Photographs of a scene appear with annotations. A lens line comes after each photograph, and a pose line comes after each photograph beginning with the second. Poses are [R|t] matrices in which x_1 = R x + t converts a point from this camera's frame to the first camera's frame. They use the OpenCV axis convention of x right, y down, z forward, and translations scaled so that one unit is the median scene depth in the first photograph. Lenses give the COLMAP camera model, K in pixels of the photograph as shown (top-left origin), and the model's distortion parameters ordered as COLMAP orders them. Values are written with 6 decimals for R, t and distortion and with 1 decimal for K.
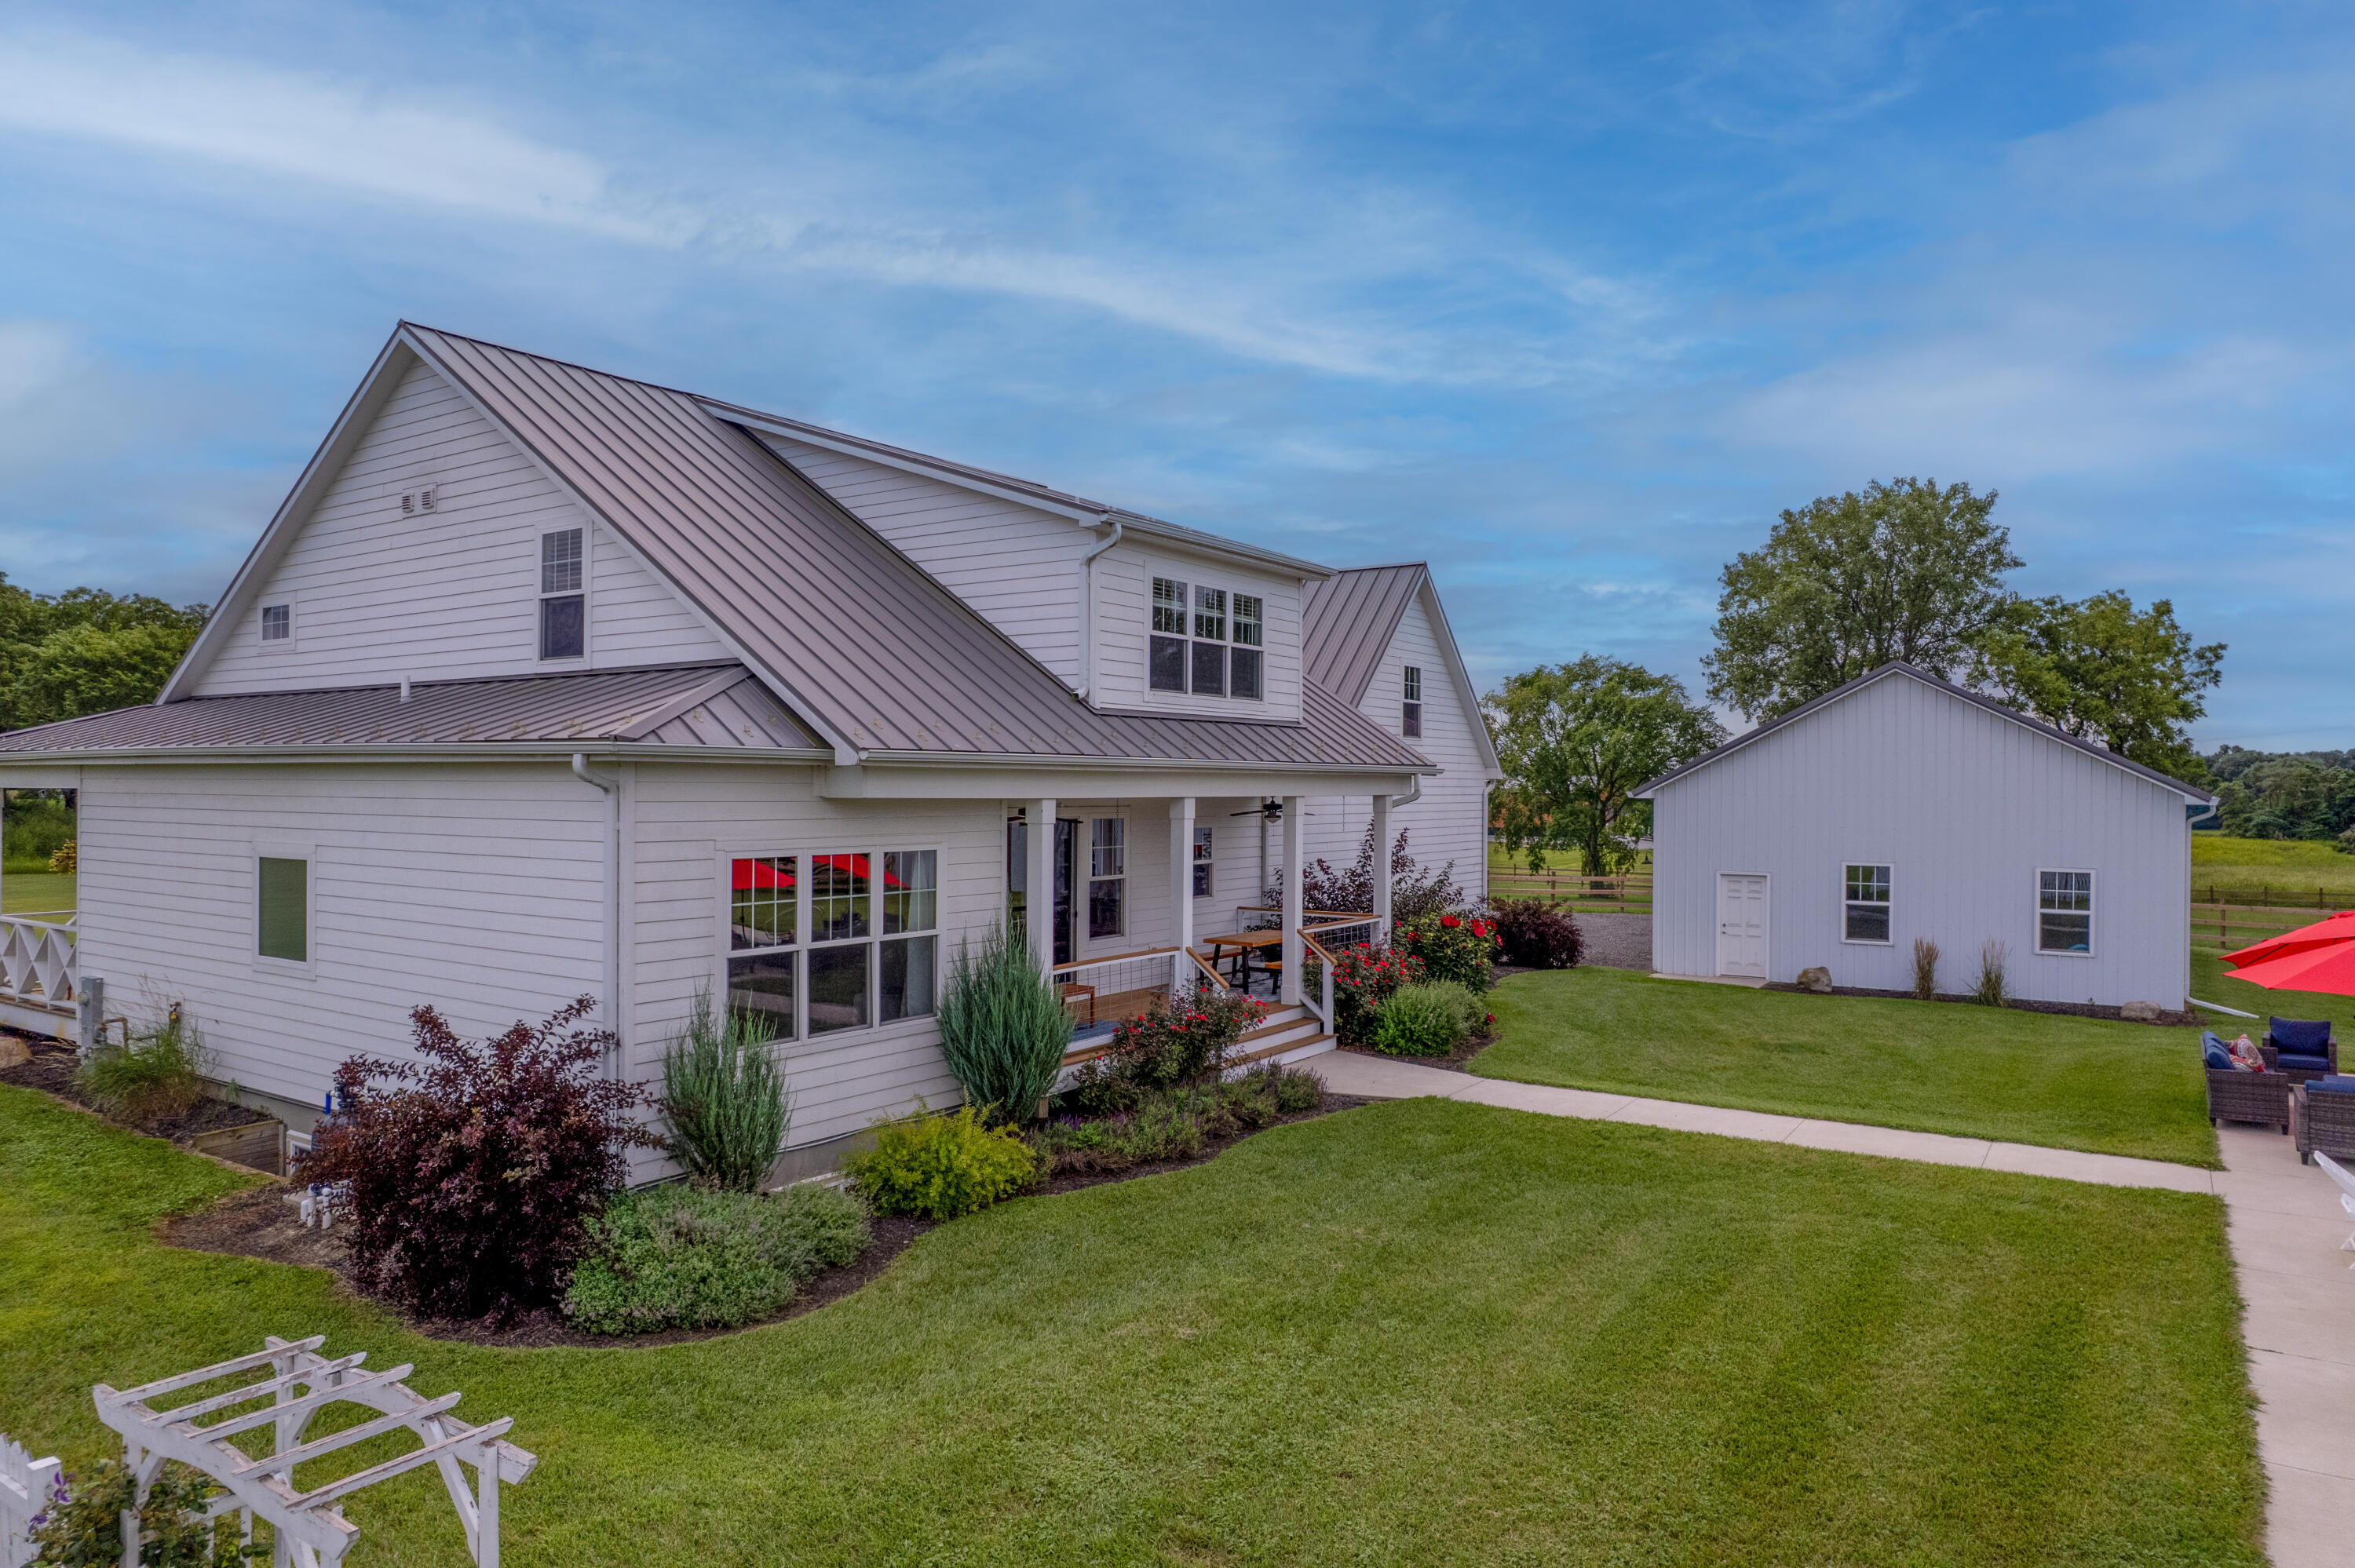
lens RADIAL K [[1499.7, 0, 1187.8], [0, 1499.7, 786.9], [0, 0, 1]] dist [-0.051114, 0.032605]
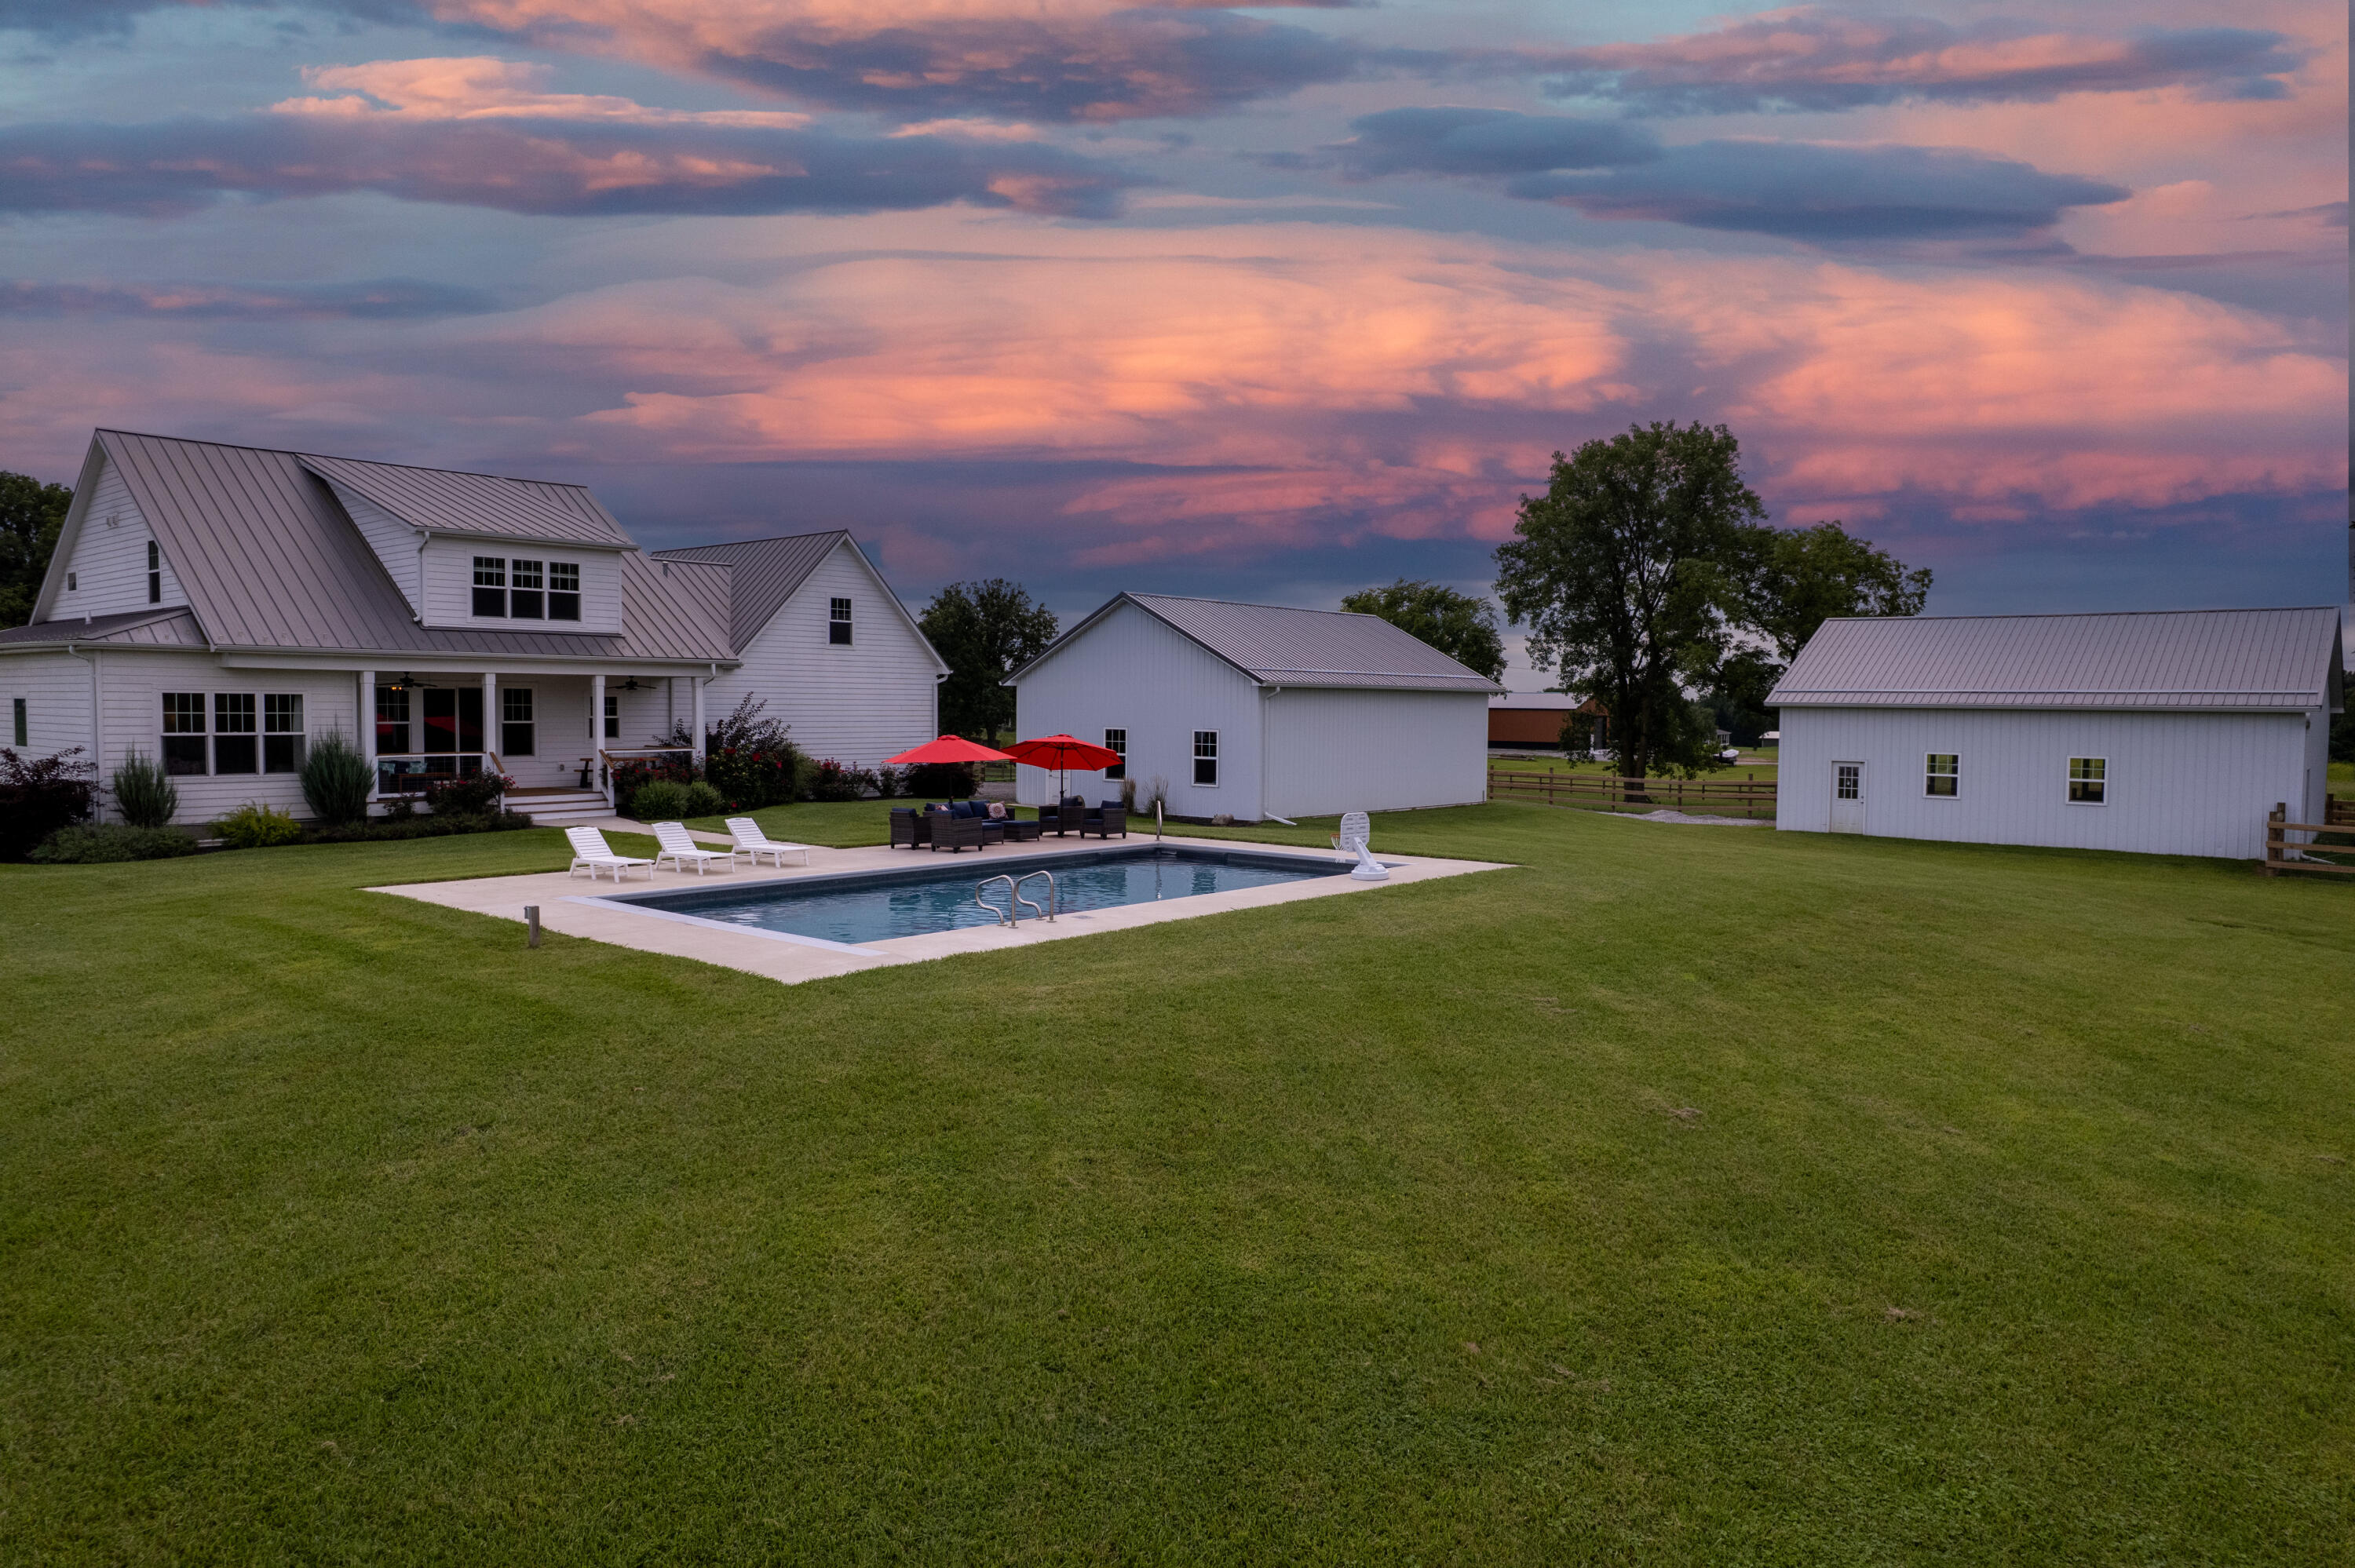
lens RADIAL K [[1499.7, 0, 1187.8], [0, 1499.7, 786.9], [0, 0, 1]] dist [-0.051114, 0.032605]
pose [[0.993706, 0.009501, -0.111613, 1.308796], [-0.003690, 0.998632, 0.052151, 0.059834], [0.111956, -0.051411, 0.992382, -0.929757]]
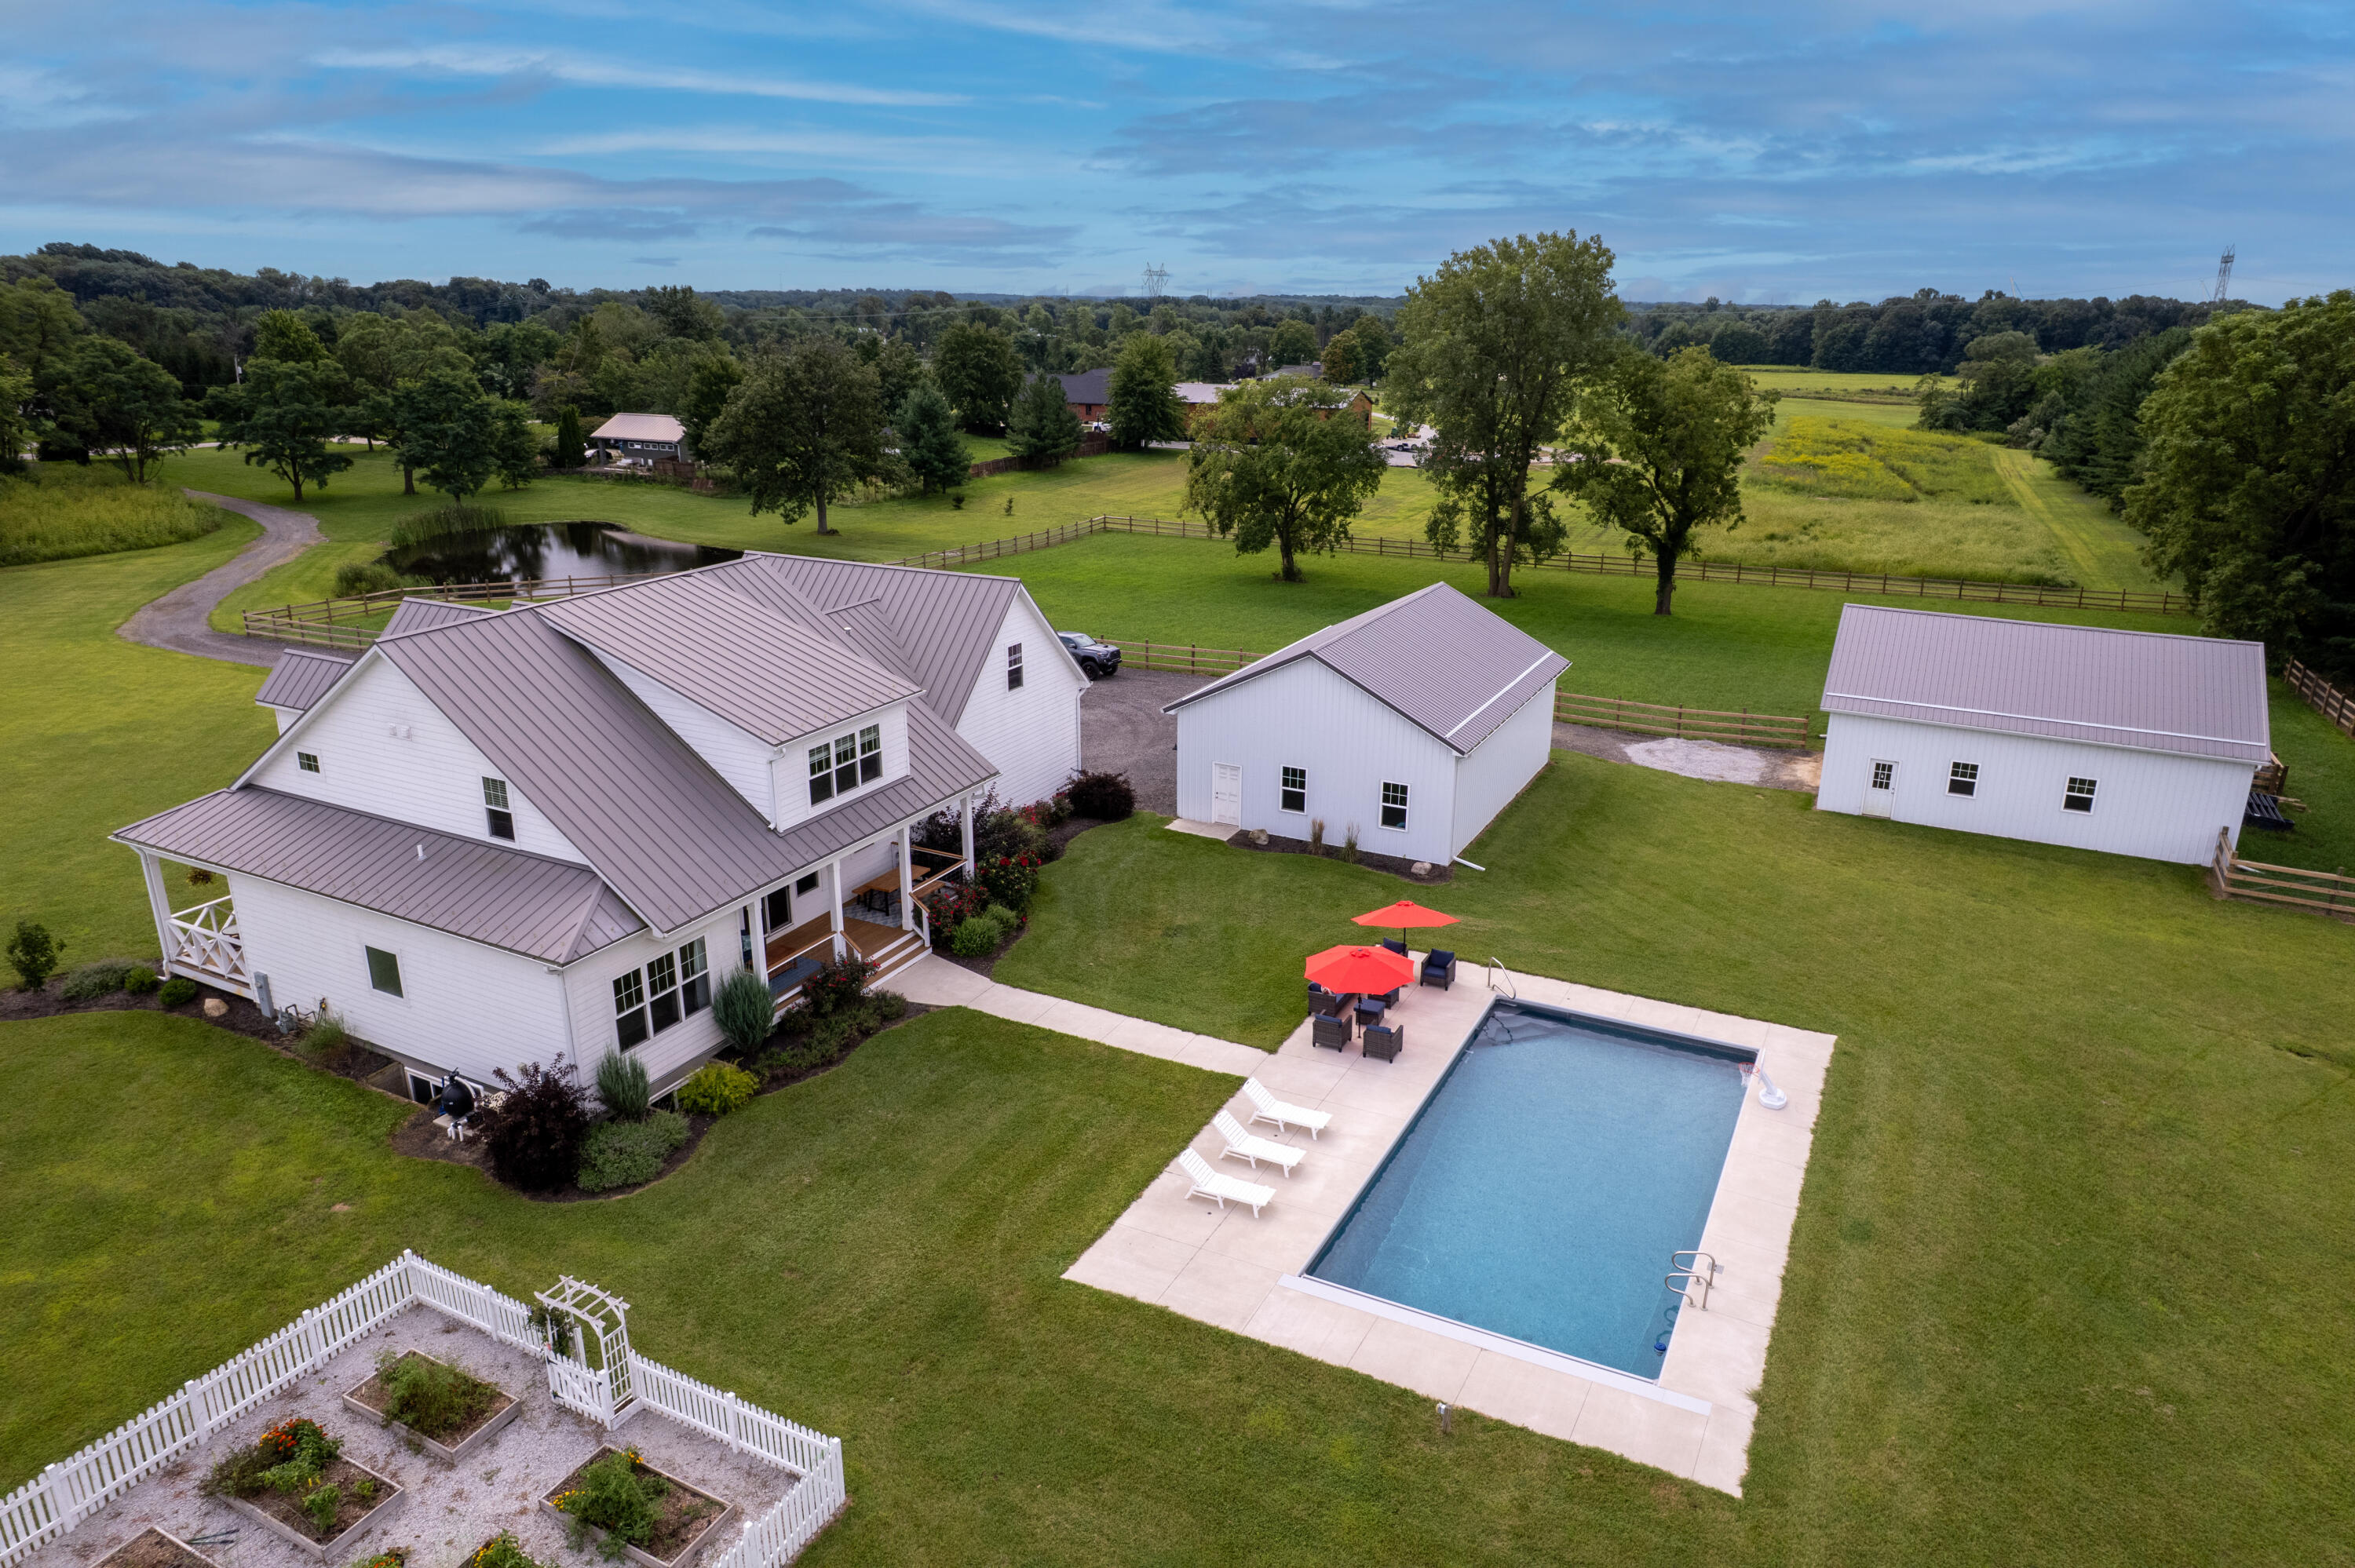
lens RADIAL K [[1499.7, 0, 1187.8], [0, 1499.7, 786.9], [0, 0, 1]] dist [-0.051114, 0.032605]
pose [[0.992787, -0.036337, 0.114251, 0.283529], [-0.001353, 0.949505, 0.313750, -0.832487], [-0.119883, -0.311642, 0.942607, -1.029684]]
